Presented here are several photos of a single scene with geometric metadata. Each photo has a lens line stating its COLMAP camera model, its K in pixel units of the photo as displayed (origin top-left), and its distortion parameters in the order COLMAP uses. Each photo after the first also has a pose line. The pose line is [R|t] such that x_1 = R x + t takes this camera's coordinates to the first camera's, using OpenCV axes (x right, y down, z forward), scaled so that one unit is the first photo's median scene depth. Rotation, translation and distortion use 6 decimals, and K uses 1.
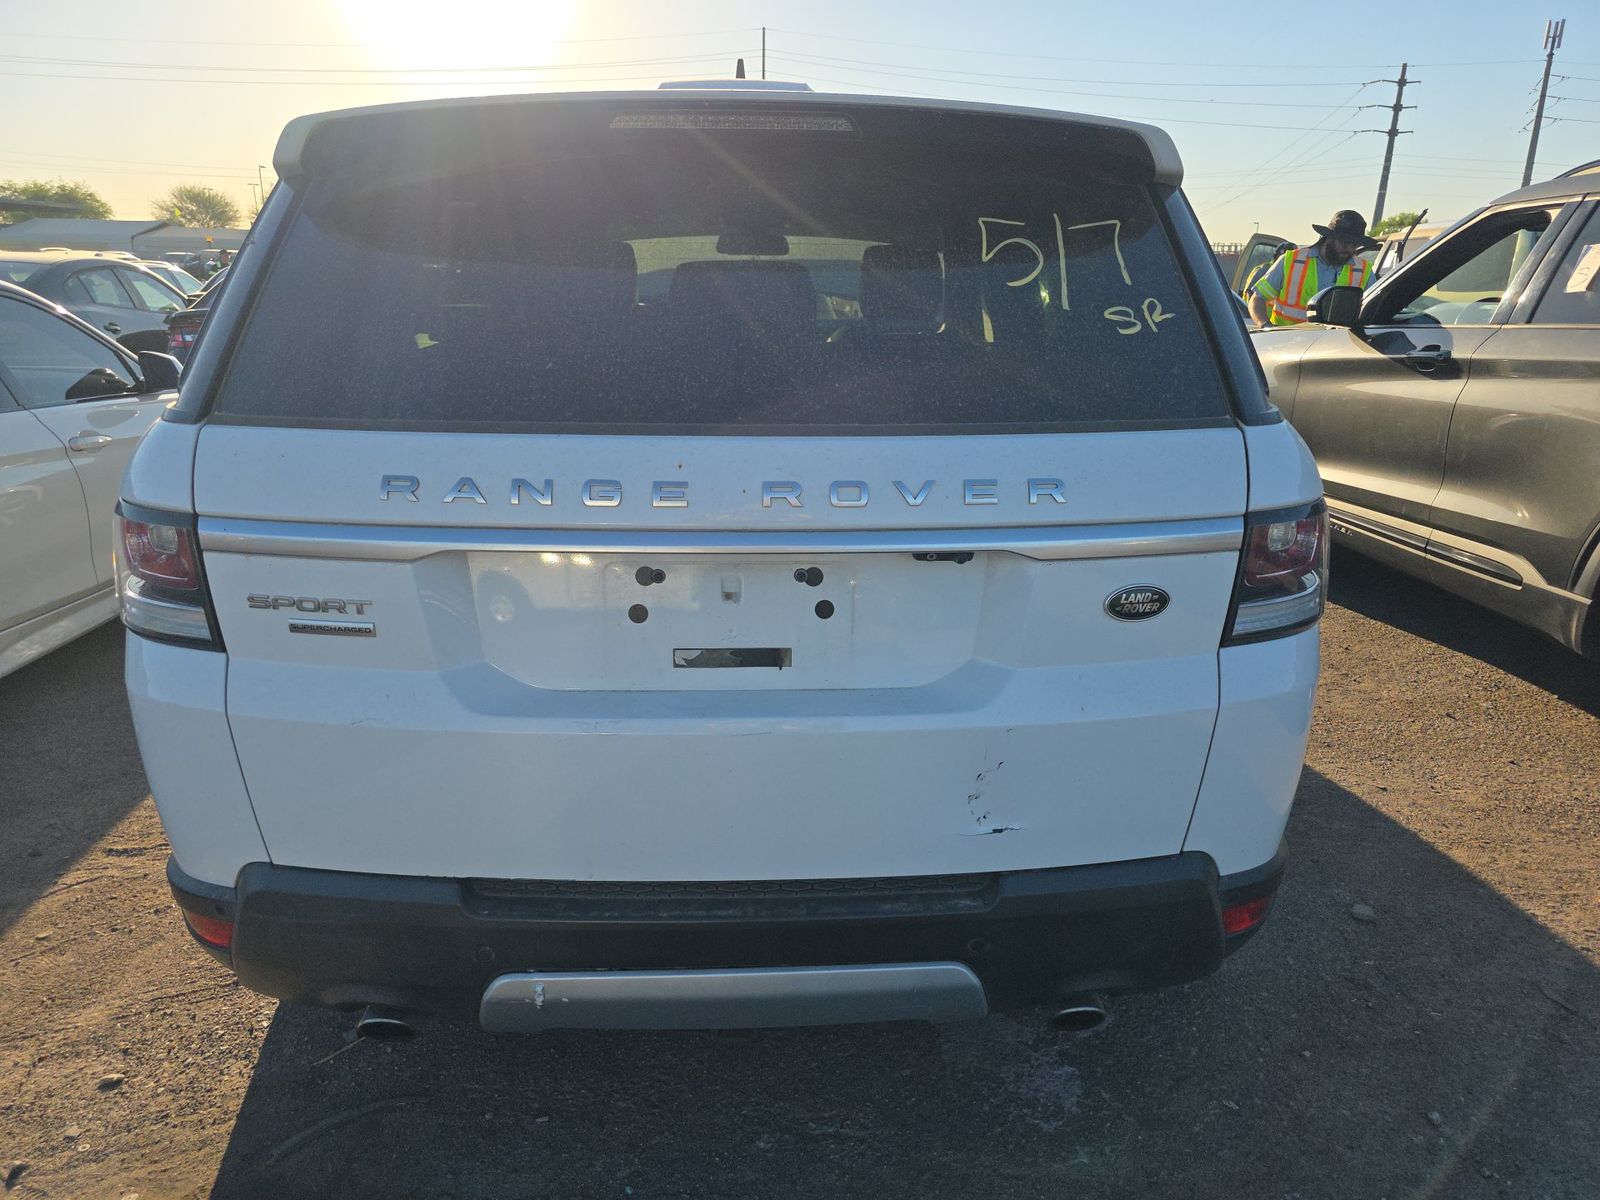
lens RADIAL K [[1077.0, 0, 809.0], [0, 1077.0, 608.8], [0, 0, 1]] dist [0.034035, -0.016649]
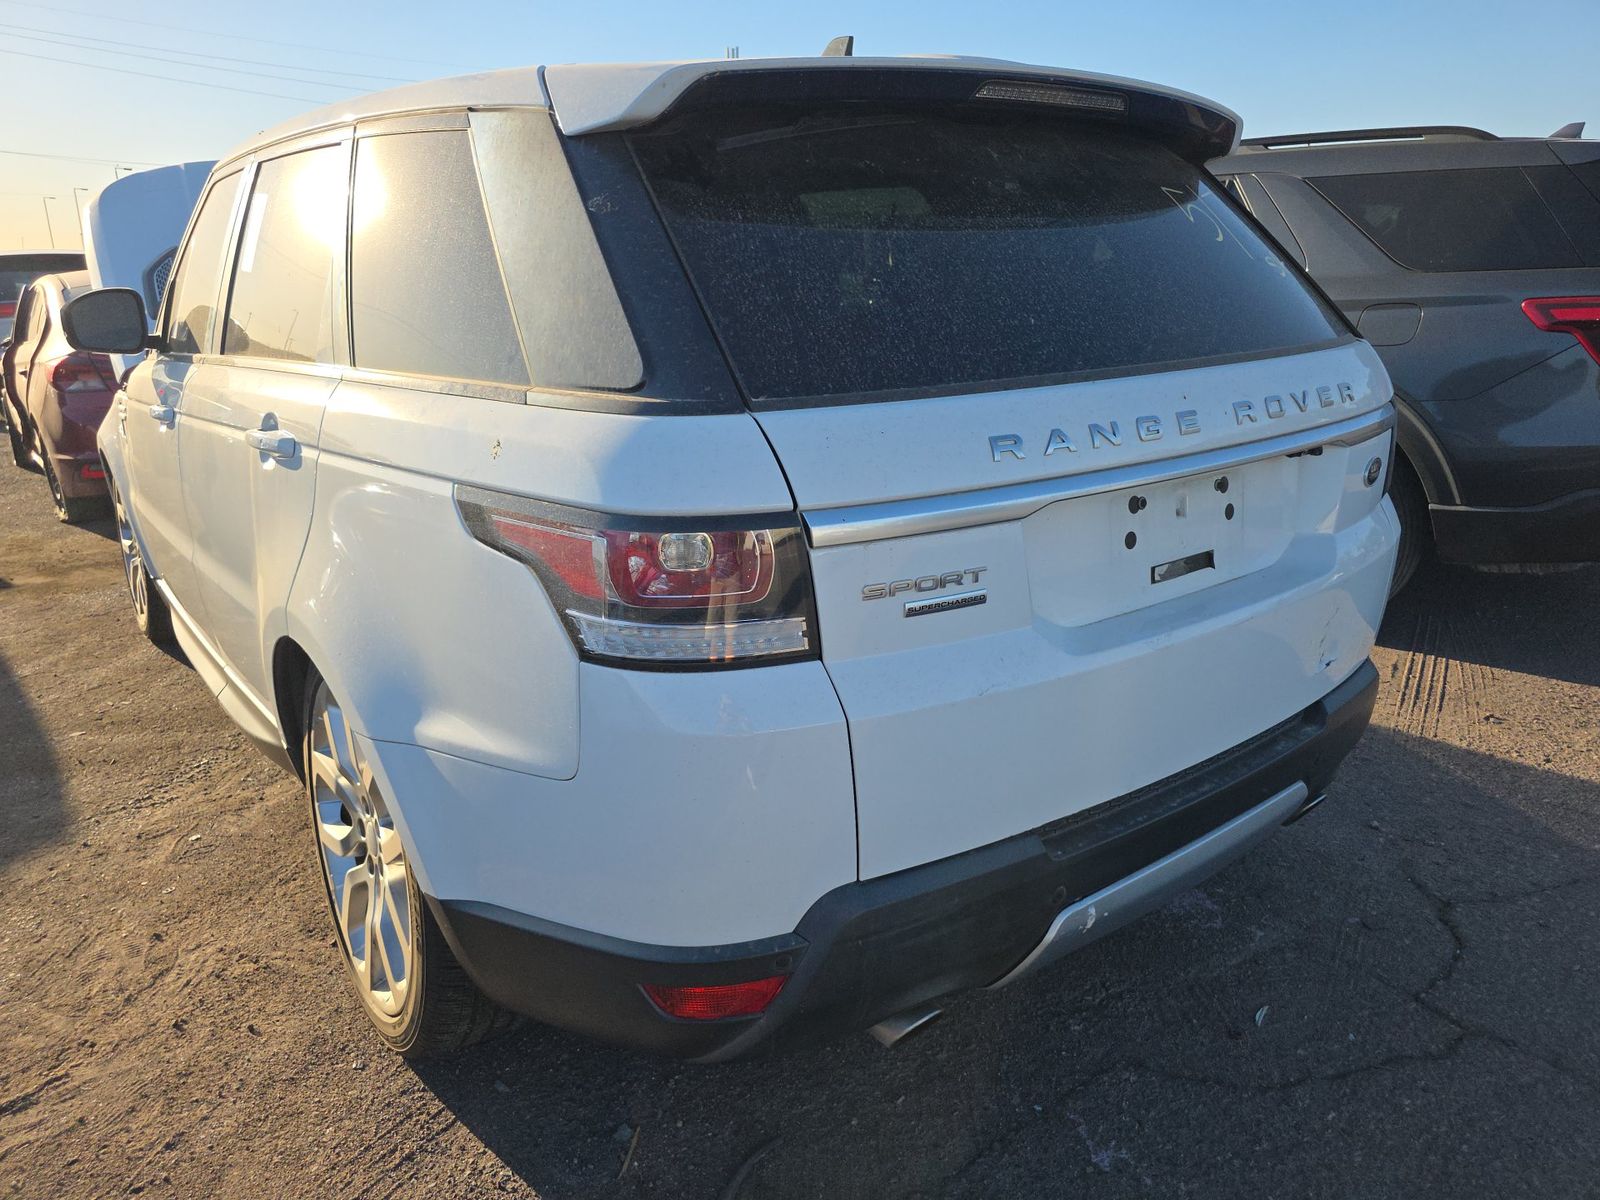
lens RADIAL K [[1077.0, 0, 807.7], [0, 1077.0, 605.1], [0, 0, 1]] dist [0.034035, -0.016649]
pose [[0.822139, -0.198113, 0.533703, -1.026014], [0.200564, 0.978183, 0.054148, -0.056363], [-0.532787, 0.062524, 0.843937, 0.249402]]
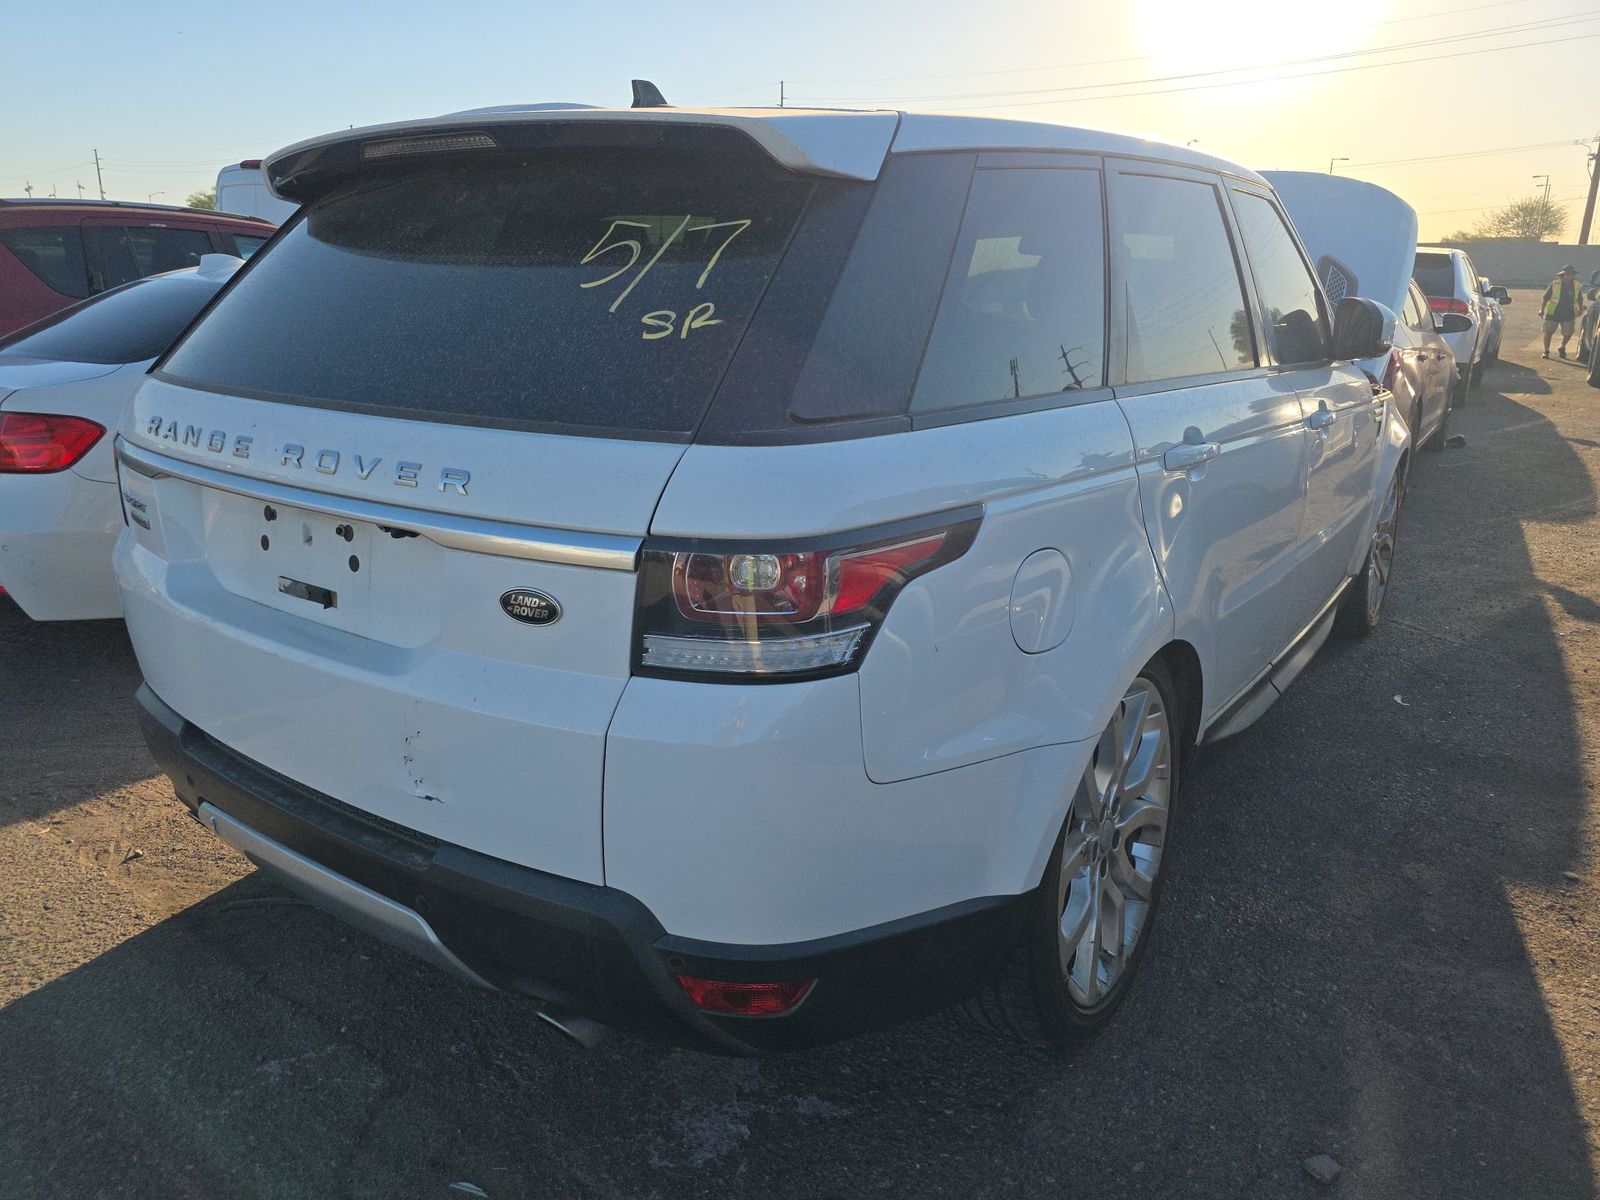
lens RADIAL K [[1077.0, 0, 802.8], [0, 1077.0, 582.4], [0, 0, 1]] dist [0.034035, -0.016649]
pose [[0.792028, 0.167320, -0.587108, 1.077186], [-0.185157, 0.982246, 0.030148, -0.103099], [0.581729, 0.084829, 0.808947, 0.348049]]
